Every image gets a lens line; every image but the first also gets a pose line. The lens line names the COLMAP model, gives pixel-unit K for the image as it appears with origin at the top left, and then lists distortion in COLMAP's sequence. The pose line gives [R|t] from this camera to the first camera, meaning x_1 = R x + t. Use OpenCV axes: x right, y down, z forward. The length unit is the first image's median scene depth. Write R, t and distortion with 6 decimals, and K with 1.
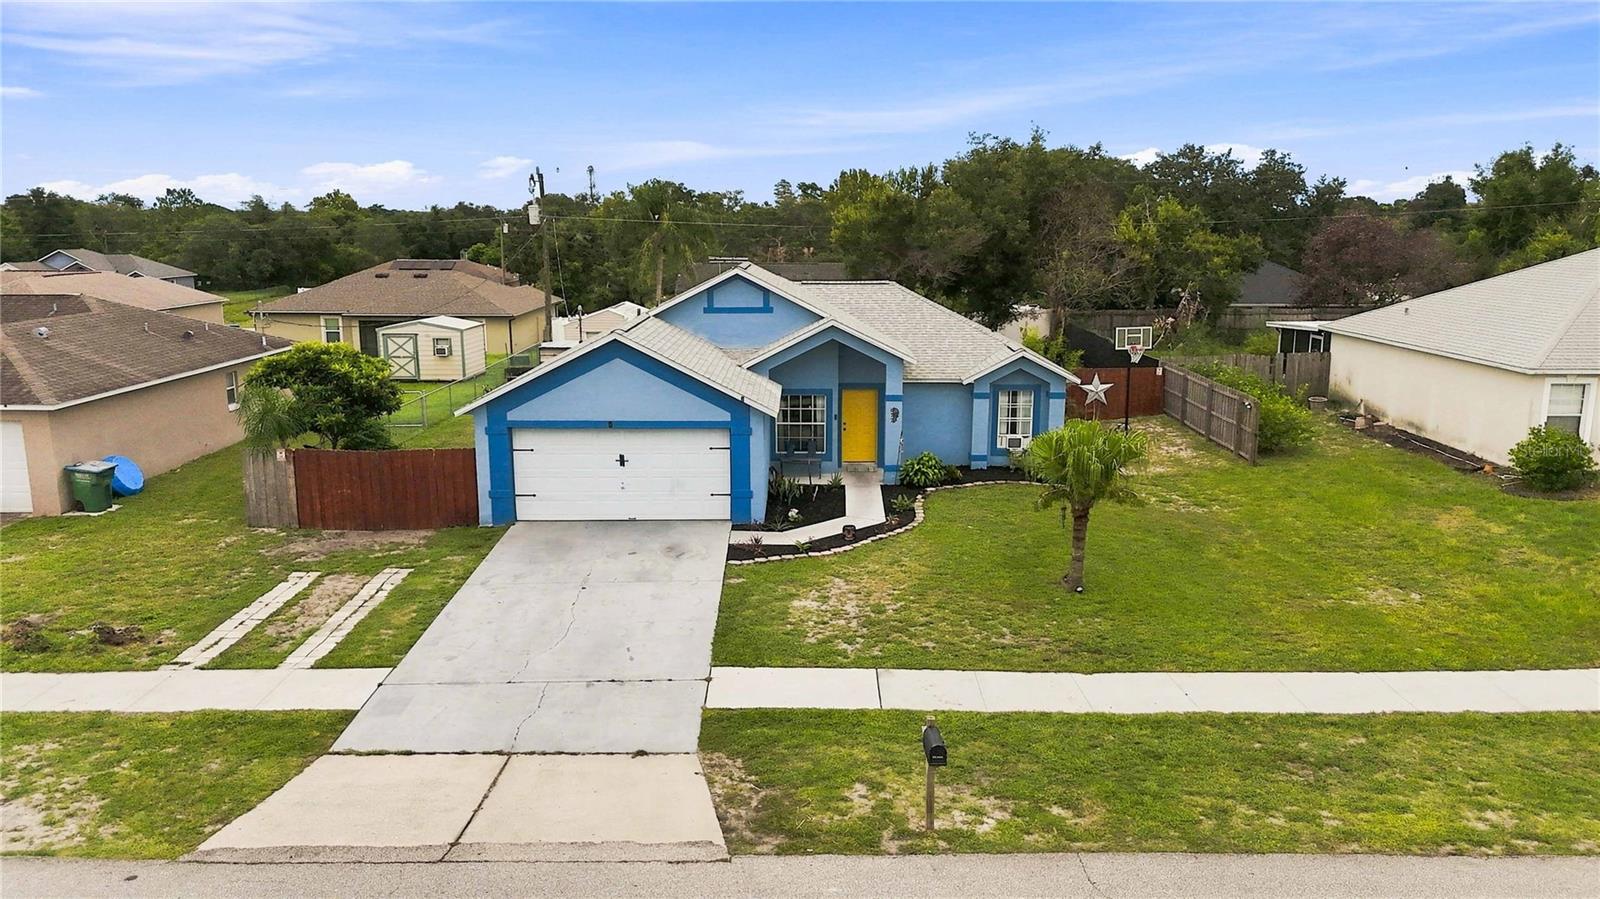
lens RADIAL K [[1183.6, 0, 808.3], [0, 1183.6, 446.8], [0, 0, 1]] dist [0.065705, -0.088166]
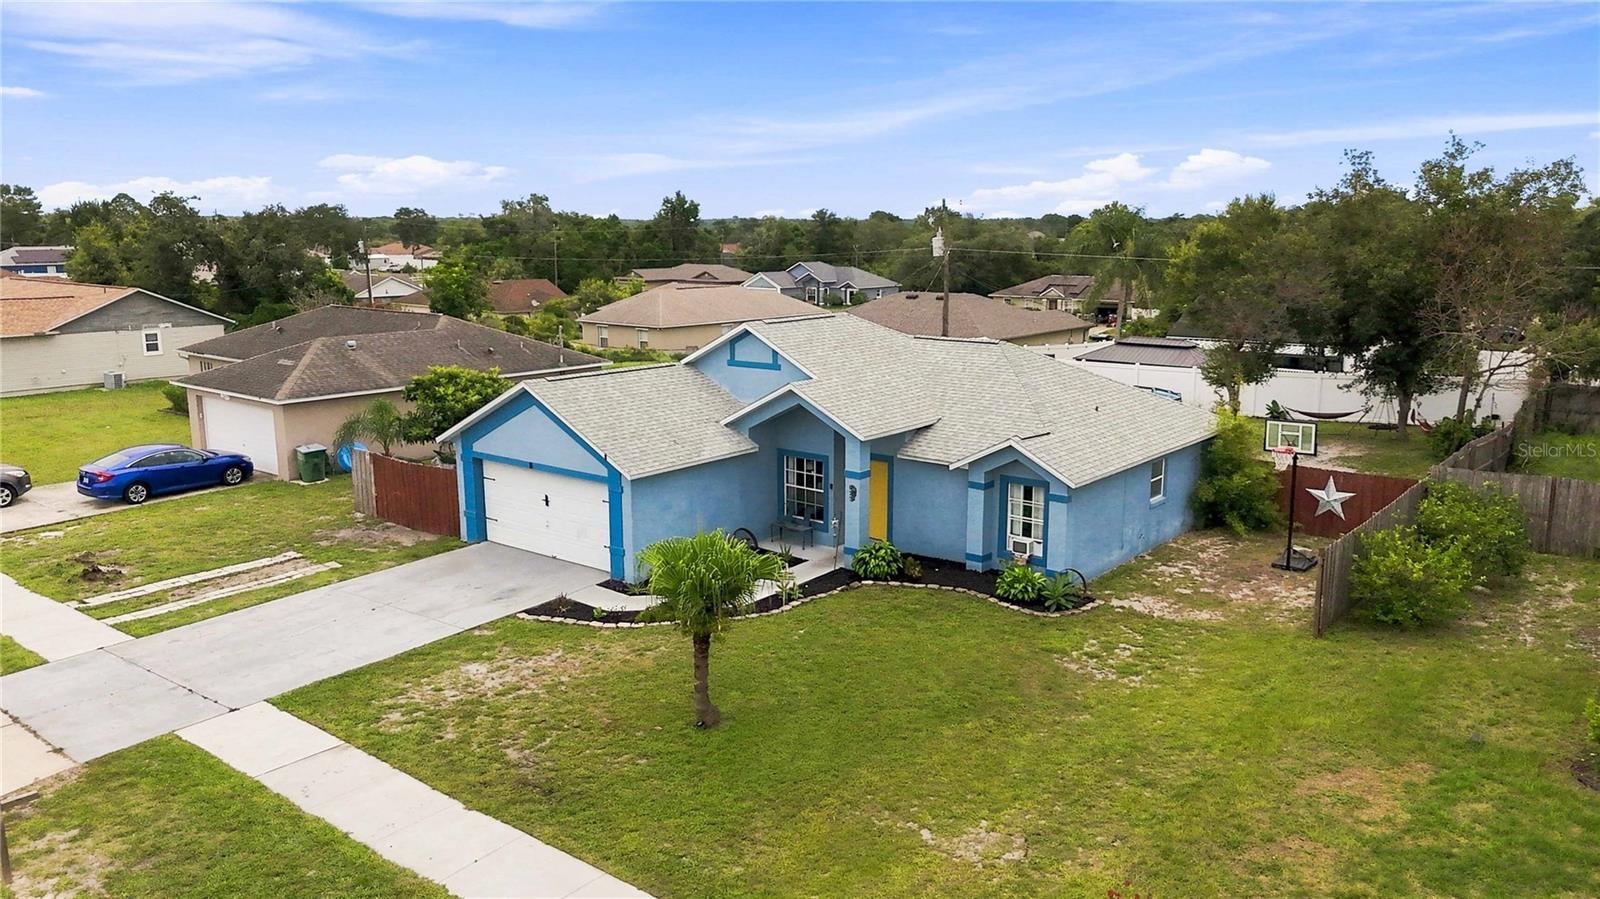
lens RADIAL K [[1183.6, 0, 808.3], [0, 1183.6, 446.8], [0, 0, 1]] dist [0.065705, -0.088166]
pose [[0.780913, 0.117179, -0.613550, 0.770928], [-0.120489, 0.992058, 0.036114, -0.117843], [0.612909, 0.045724, 0.788830, 0.345249]]
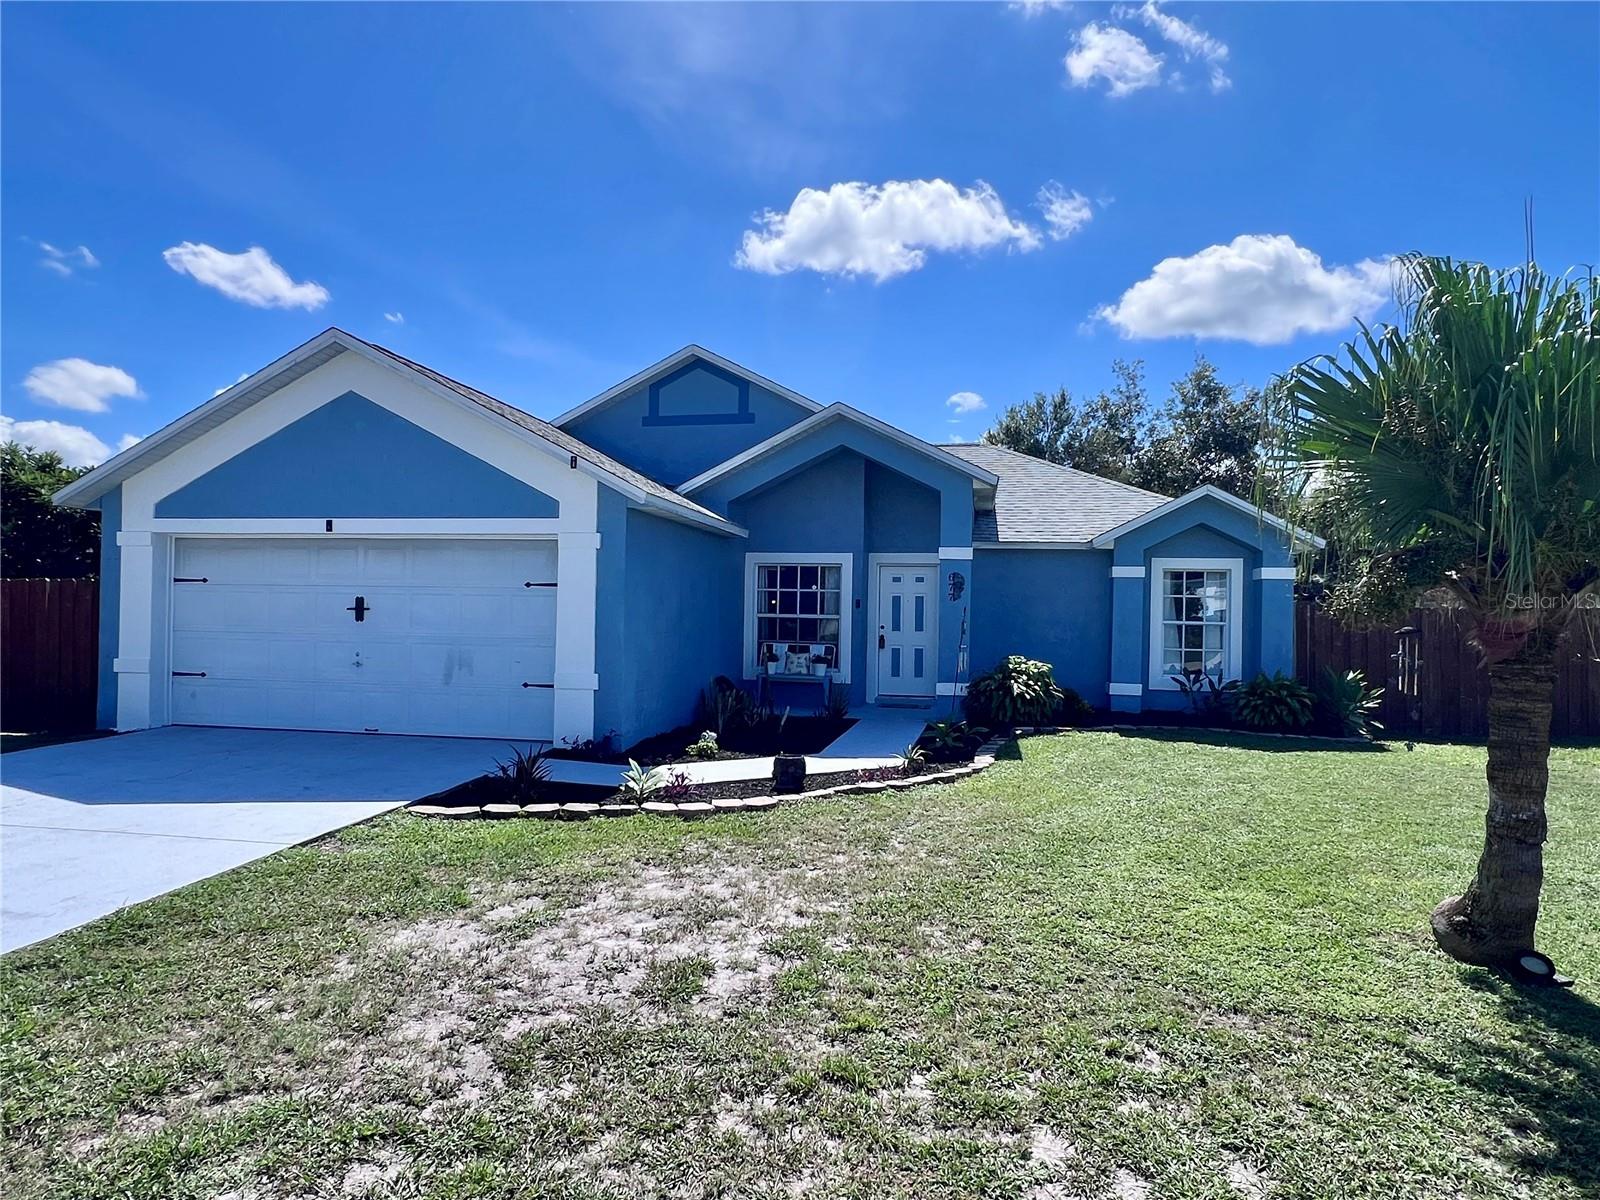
lens RADIAL K [[963.3, 0, 800.0], [0, 963.3, 600.0], [0, 0, 1]] dist [-0.001713, -0.000497]
pose [[0.981131, 0.013583, -0.192867, 0.112810], [-0.054938, 0.975997, -0.210742, 0.094398], [0.185375, 0.217362, 0.958327, 0.750665]]
